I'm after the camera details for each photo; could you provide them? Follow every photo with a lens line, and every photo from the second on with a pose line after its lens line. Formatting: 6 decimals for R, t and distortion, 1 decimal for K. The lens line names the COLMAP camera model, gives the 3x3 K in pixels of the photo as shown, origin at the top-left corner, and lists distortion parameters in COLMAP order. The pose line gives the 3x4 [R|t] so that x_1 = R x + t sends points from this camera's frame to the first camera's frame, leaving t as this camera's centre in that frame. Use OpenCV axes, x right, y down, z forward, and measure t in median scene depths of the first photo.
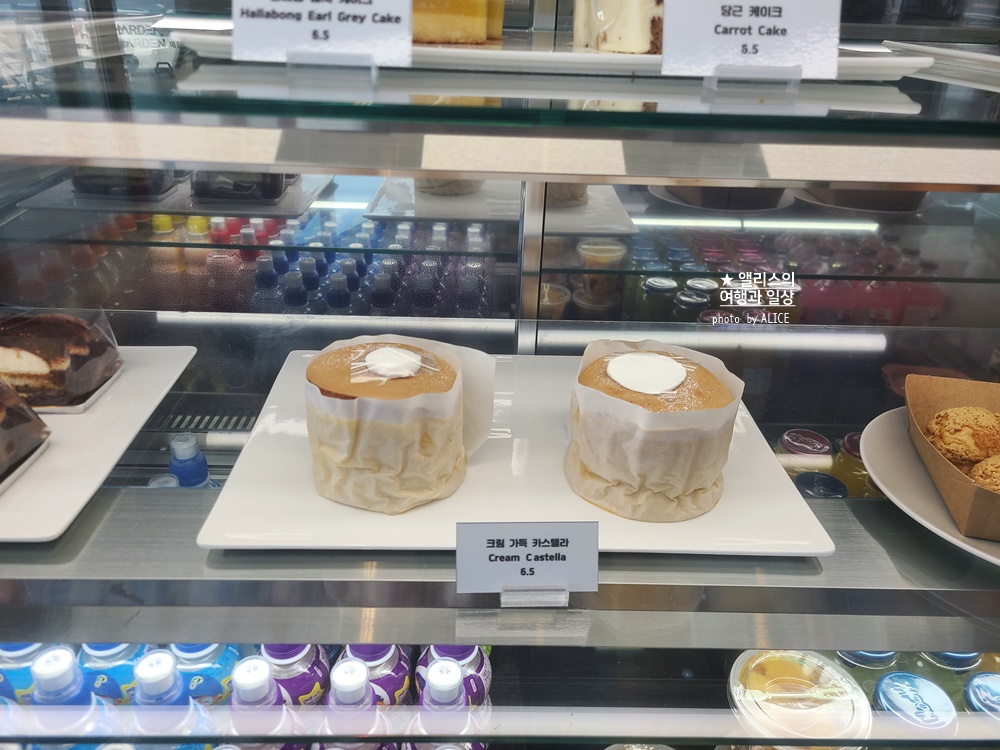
lens RADIAL K [[736.1, 0, 488.0], [0, 736.1, 378.1], [0, 0, 1]] dist [0.010067, -0.000157]
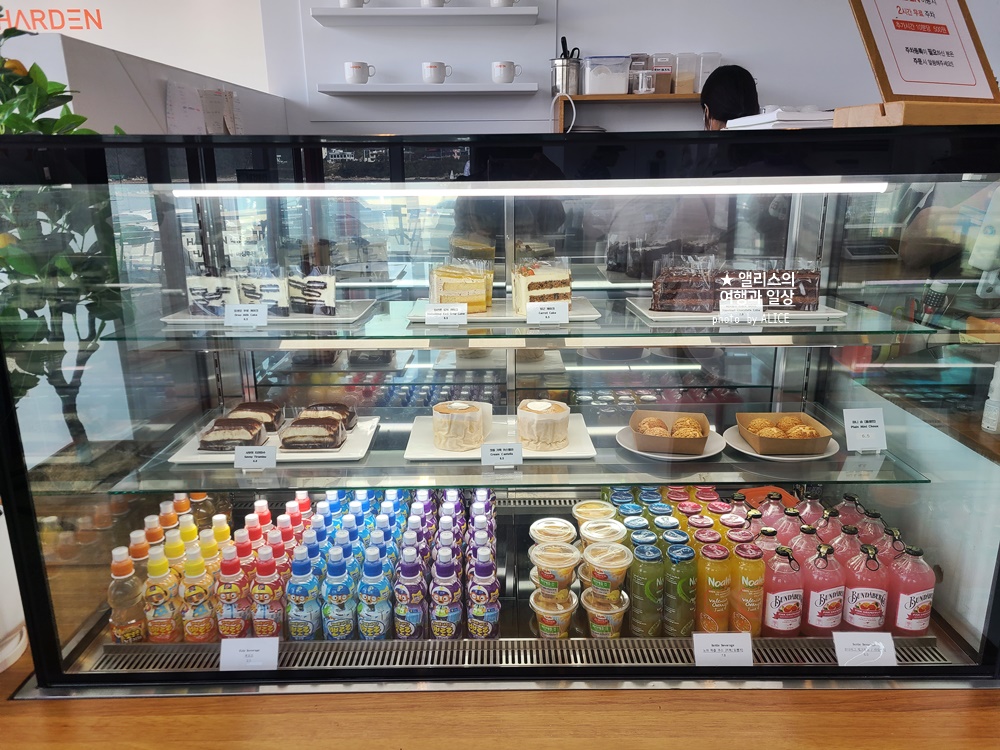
lens RADIAL K [[739.3, 0, 500.0], [0, 739.3, 375.0], [0, 0, 1]] dist [0.010180, -0.005480]
pose [[0.999288, -0.035655, -0.012361, 0.094184], [0.031896, 0.973076, -0.228265, 0.623228], [0.020167, 0.227708, 0.973521, -2.284109]]
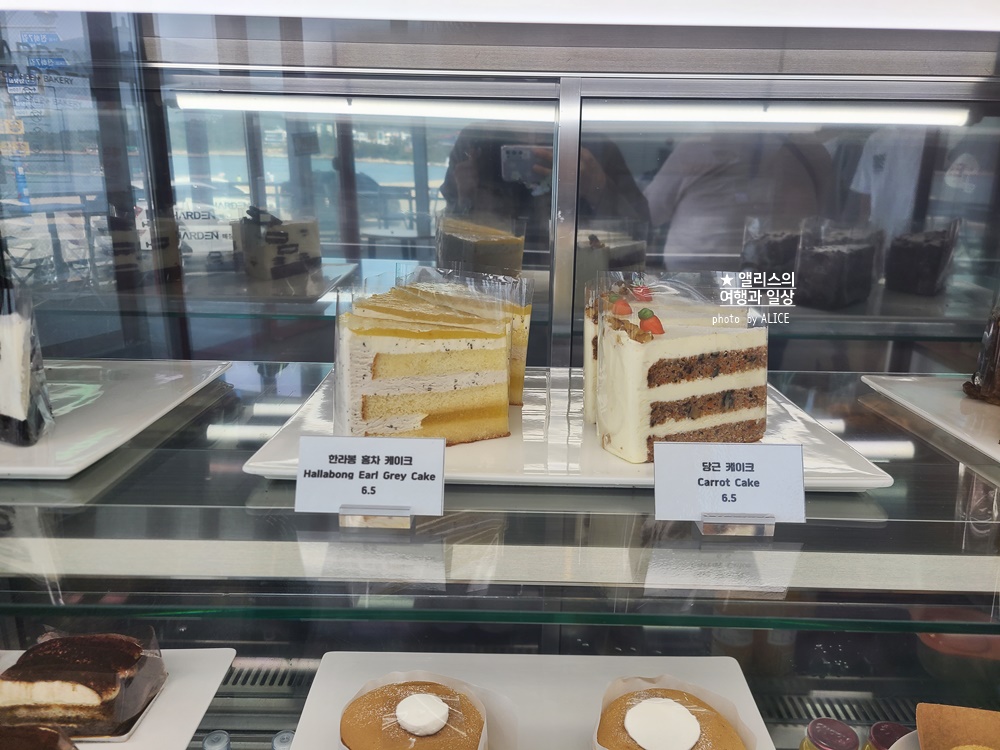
lens RADIAL K [[739.3, 0, 500.0], [0, 739.3, 375.0], [0, 0, 1]] dist [0.010180, -0.005480]
pose [[0.999716, -0.007530, -0.022615, 0.011942], [0.002579, 0.977392, -0.211419, -0.293383], [0.023695, 0.211301, 0.977134, -0.158525]]
